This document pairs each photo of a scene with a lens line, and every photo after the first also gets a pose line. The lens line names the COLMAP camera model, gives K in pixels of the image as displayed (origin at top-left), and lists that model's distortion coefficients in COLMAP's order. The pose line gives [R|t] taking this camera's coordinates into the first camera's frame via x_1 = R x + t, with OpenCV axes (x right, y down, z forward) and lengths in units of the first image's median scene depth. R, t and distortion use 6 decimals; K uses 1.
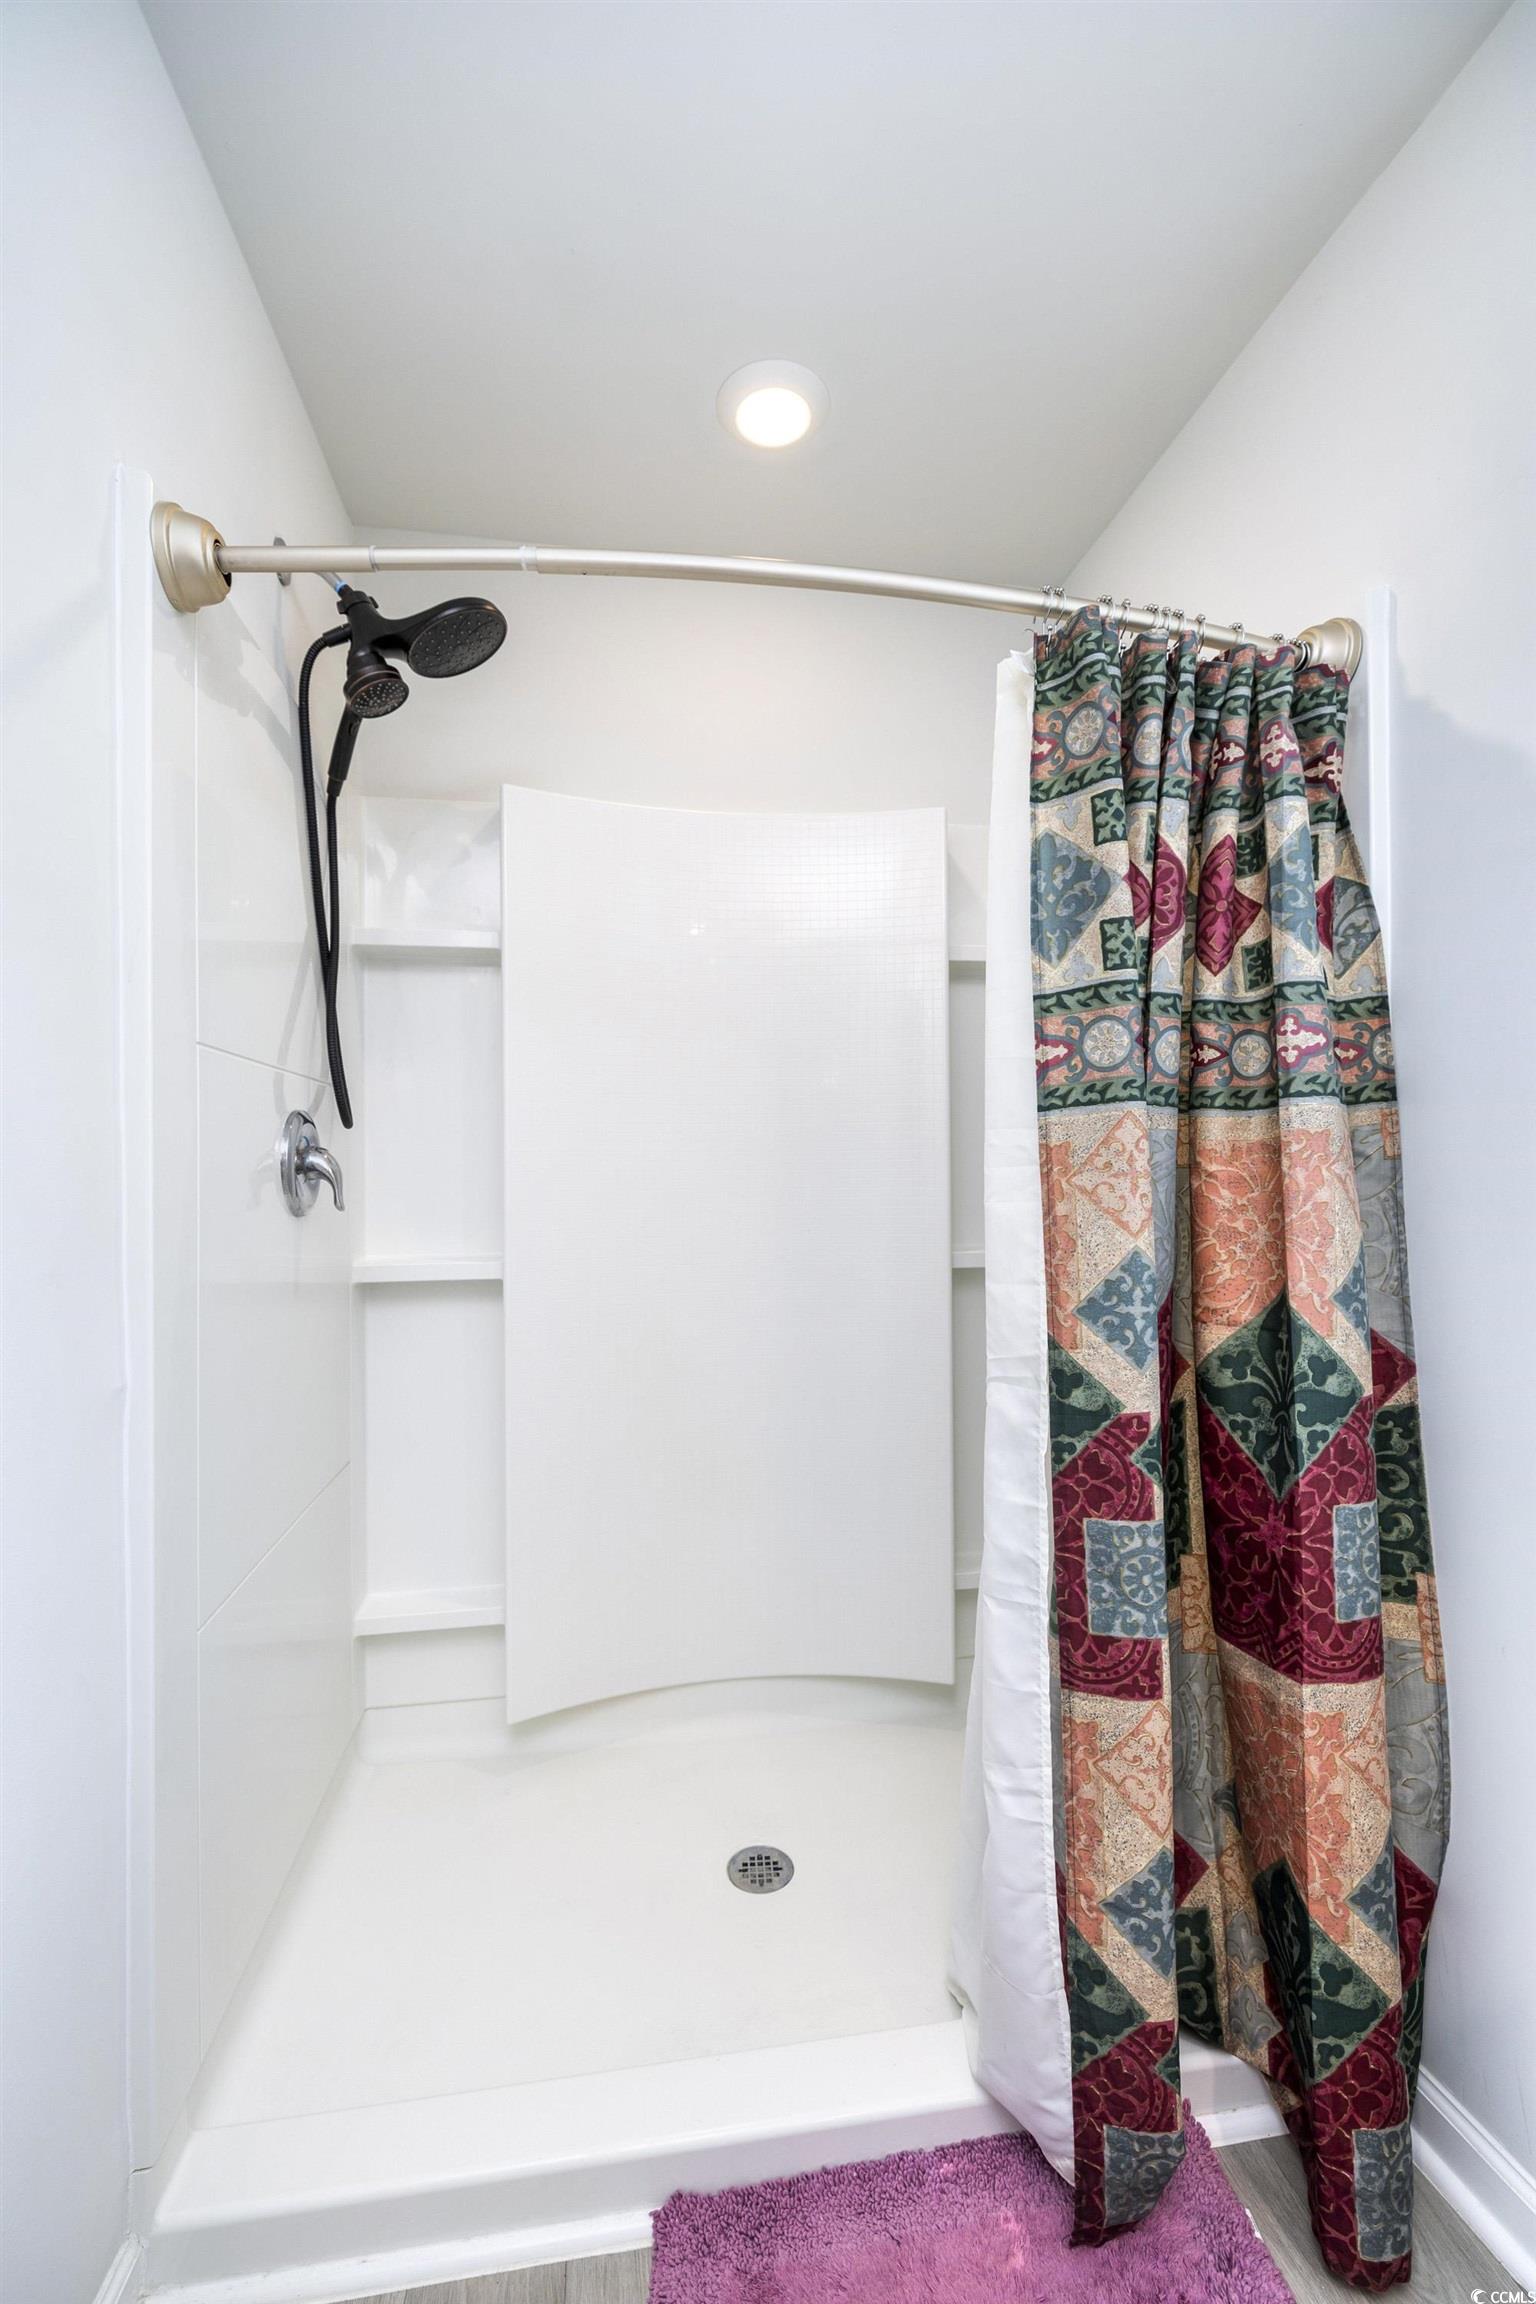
lens RADIAL K [[992.9, 0, 768.0], [0, 992.9, 1152.0], [0, 0, 1]] dist [0.001643, 0.000095]
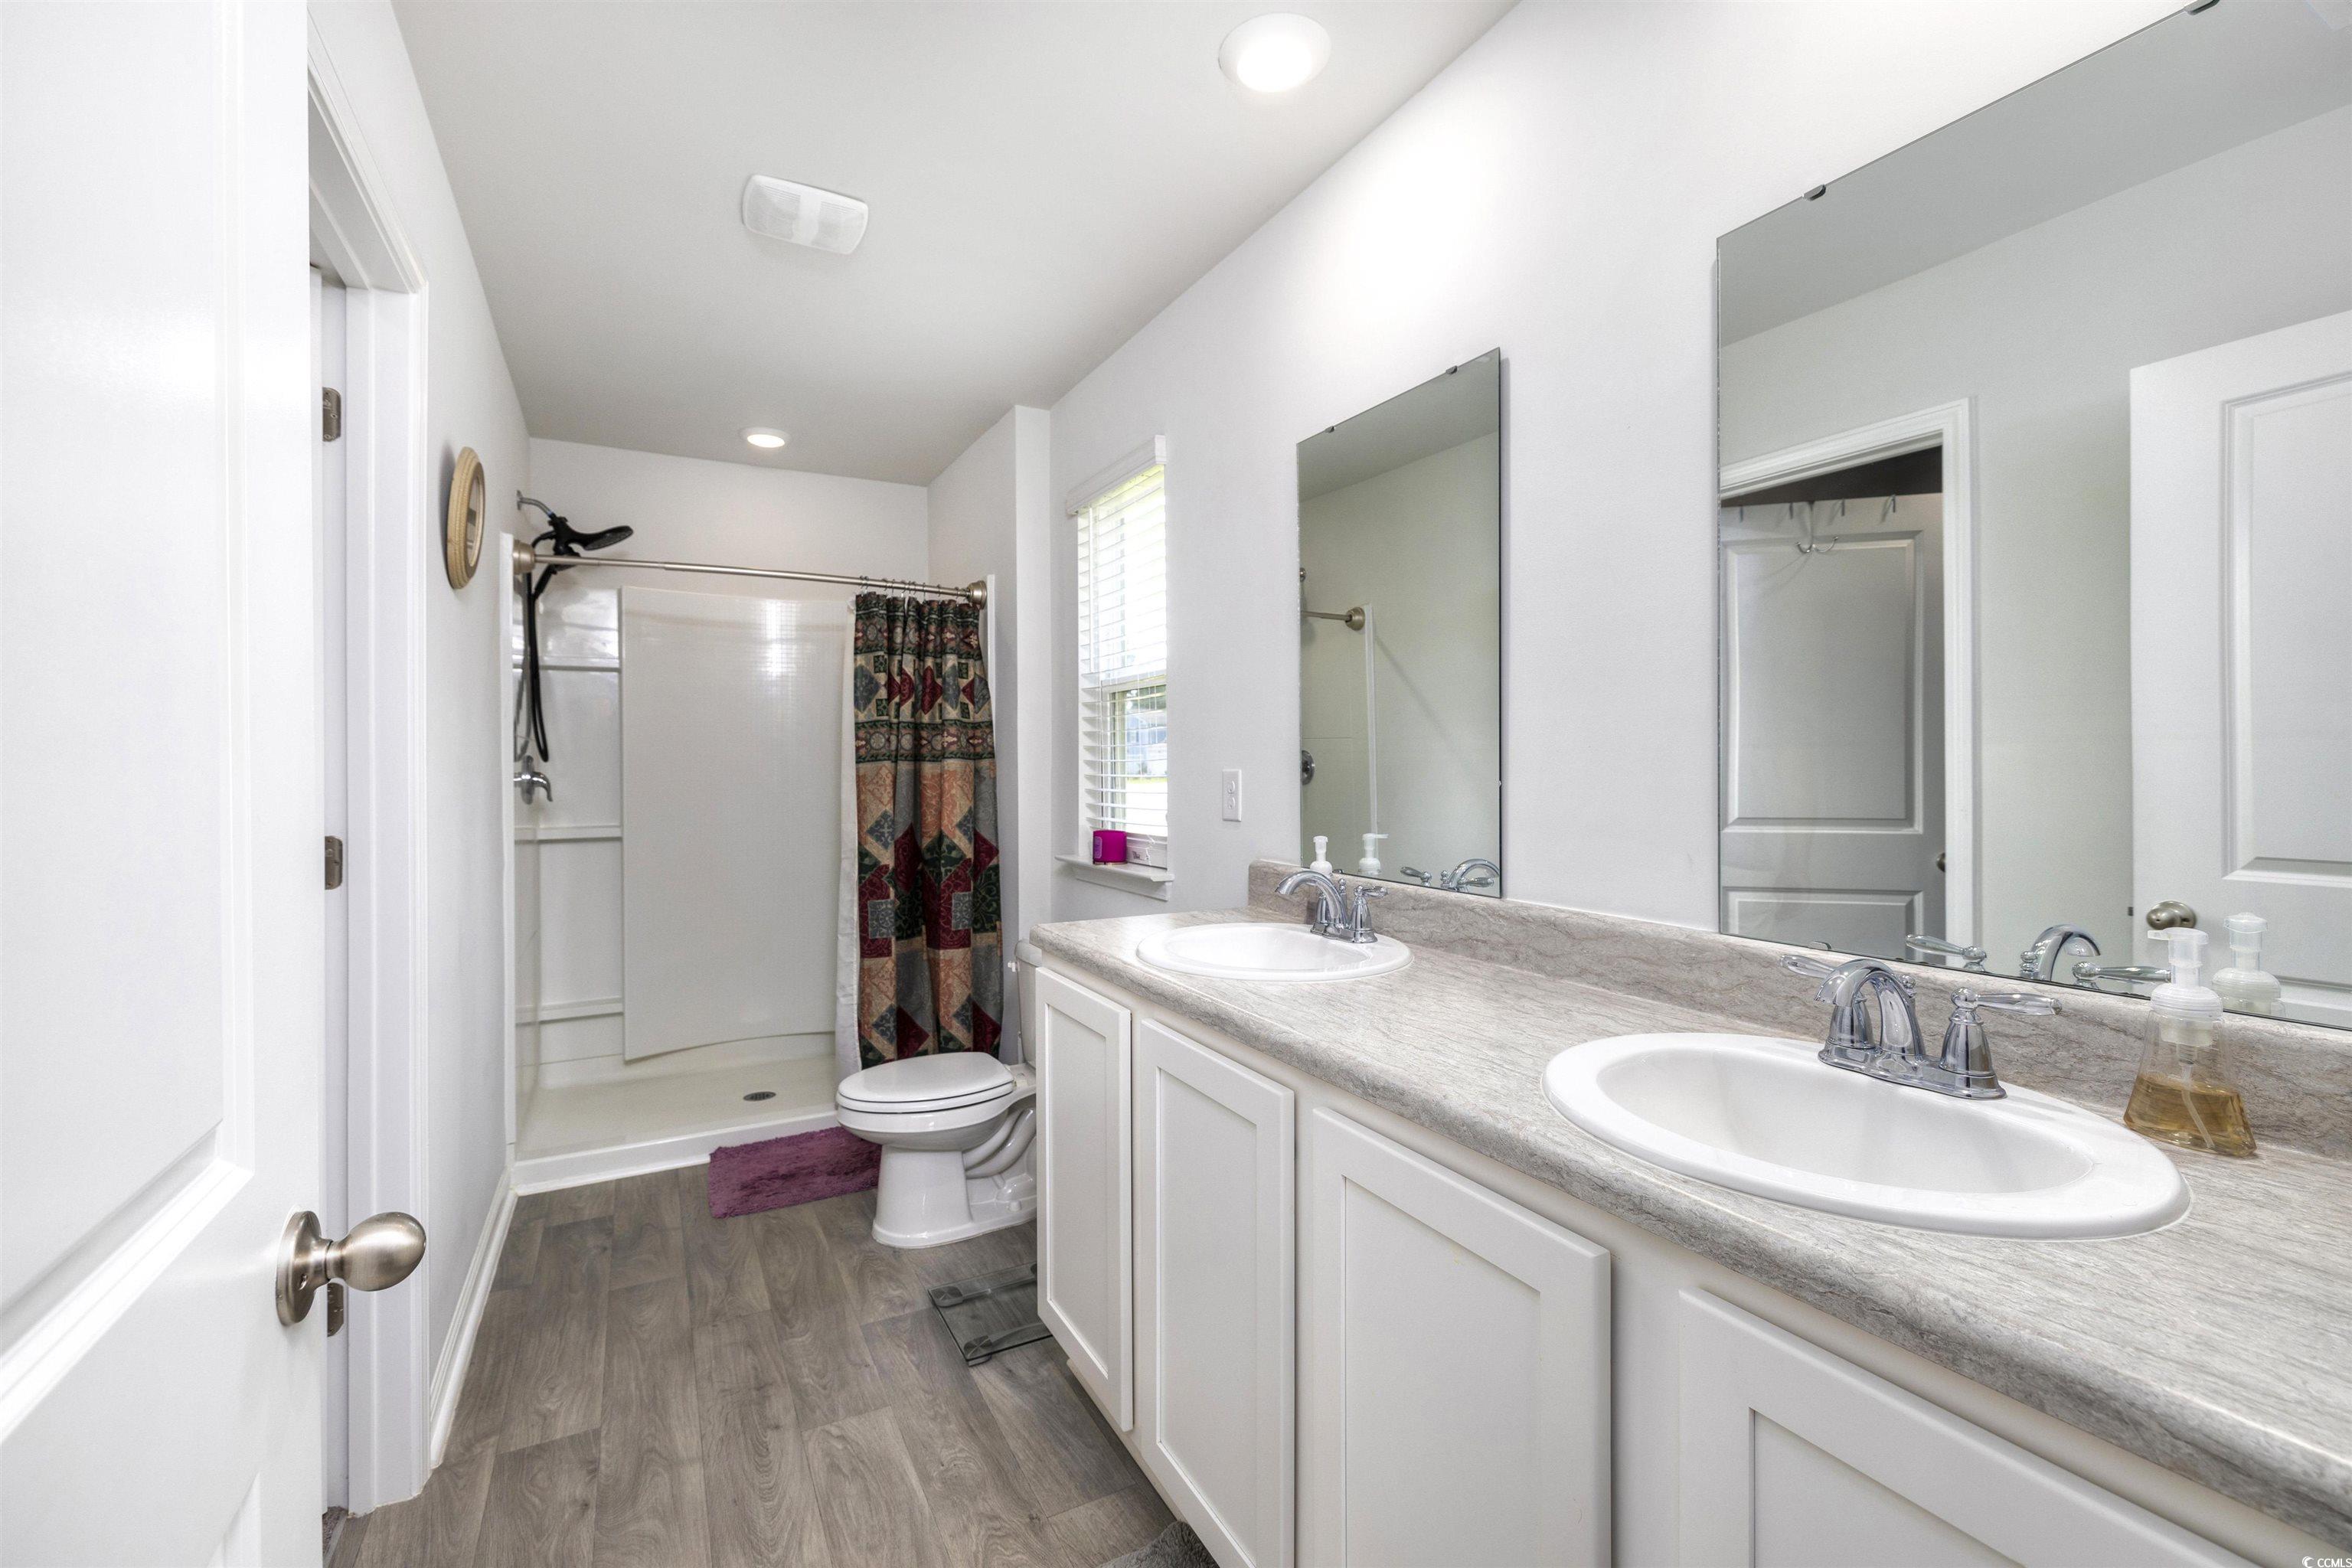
lens RADIAL K [[993.9, 0, 1153.6], [0, 993.9, 764.4], [0, 0, 1]] dist [0.000705, -0.000144]
pose [[0.947907, 0.001131, 0.318544, 0.171013], [-0.007314, 0.999807, 0.018214, -0.096374], [-0.318462, -0.019595, 0.947733, -1.995598]]
